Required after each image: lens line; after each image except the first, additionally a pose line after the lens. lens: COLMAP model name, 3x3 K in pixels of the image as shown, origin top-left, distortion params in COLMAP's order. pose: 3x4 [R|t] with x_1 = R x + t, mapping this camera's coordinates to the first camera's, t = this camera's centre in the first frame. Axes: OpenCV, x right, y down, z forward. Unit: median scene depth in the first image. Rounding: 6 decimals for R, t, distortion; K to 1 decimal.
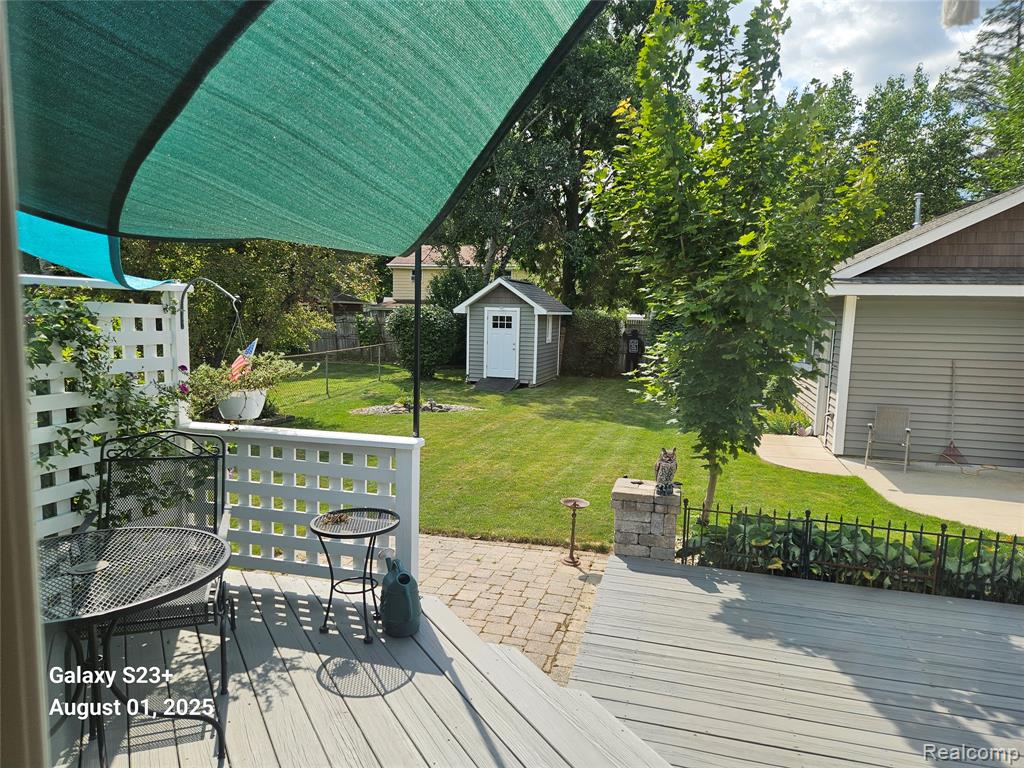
lens RADIAL K [[693.3, 0, 492.8], [0, 693.3, 388.8], [0, 0, 1]] dist [0.060985, -0.050718]
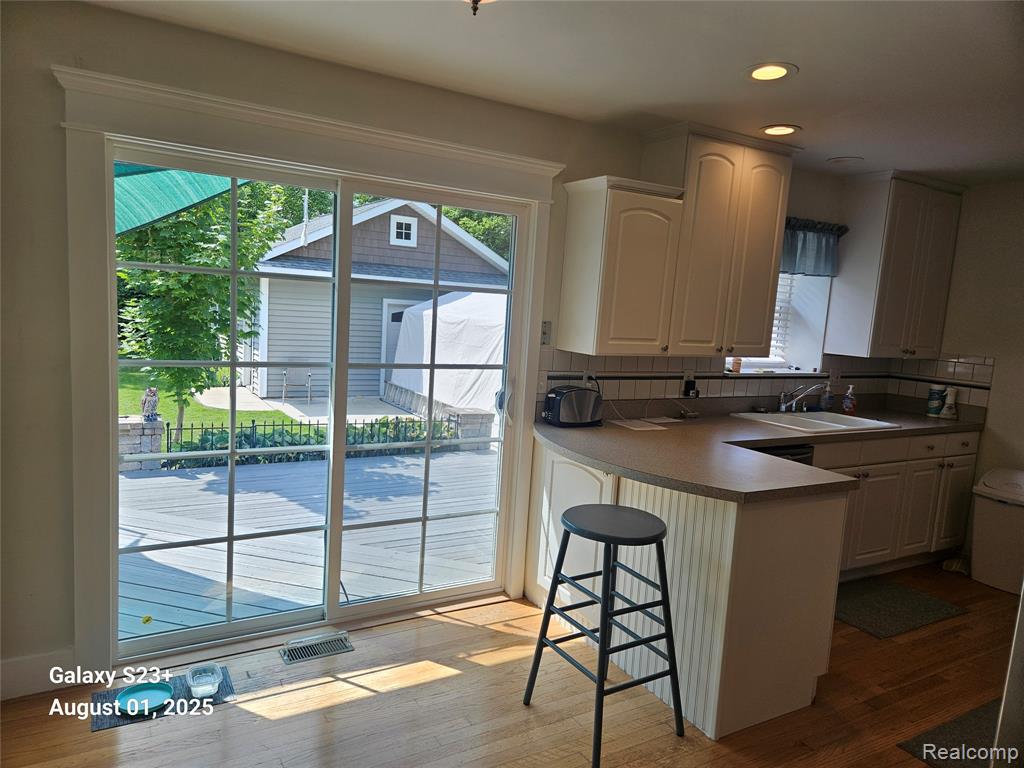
lens RADIAL K [[693.3, 0, 505.4], [0, 693.3, 405.3], [0, 0, 1]] dist [0.060985, -0.050718]
pose [[0.691706, -0.082438, 0.717459, -0.220631], [0.032059, 0.995989, 0.083534, 0.025587], [-0.721467, -0.034781, 0.691574, -0.382669]]
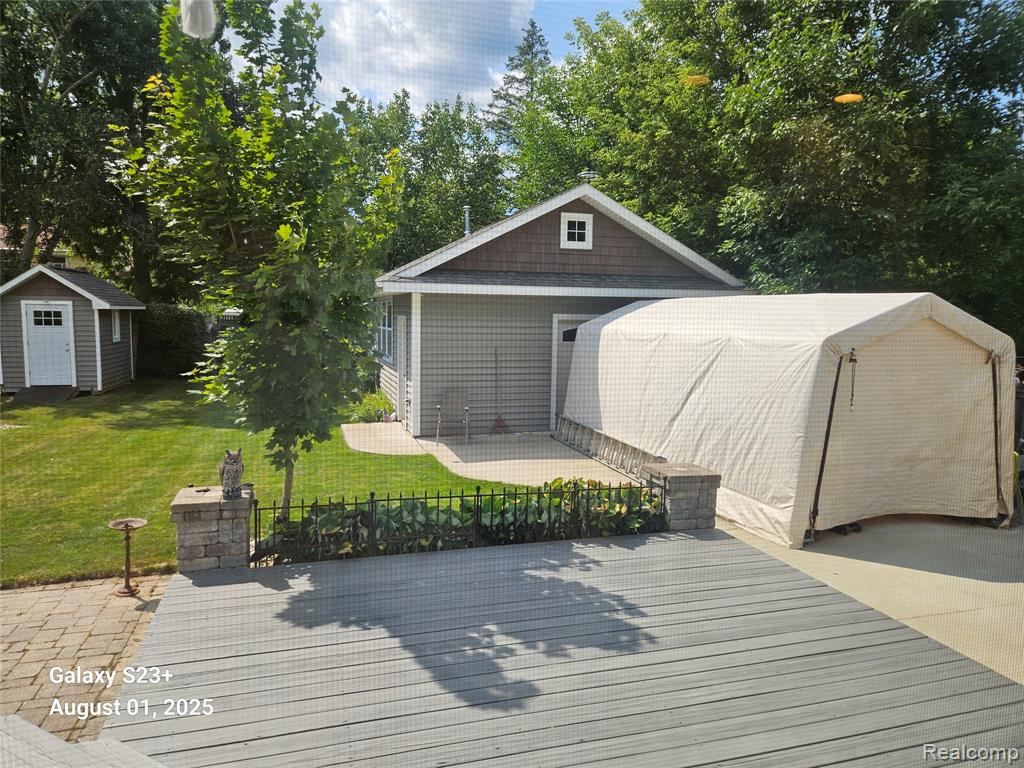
lens RADIAL K [[693.3, 0, 513.3], [0, 693.3, 382.8], [0, 0, 1]] dist [0.060985, -0.050718]
pose [[0.837388, -0.061424, 0.543146, 0.051551], [0.062077, 0.997924, 0.017147, 0.001200], [-0.543072, 0.019358, 0.839463, -0.012311]]
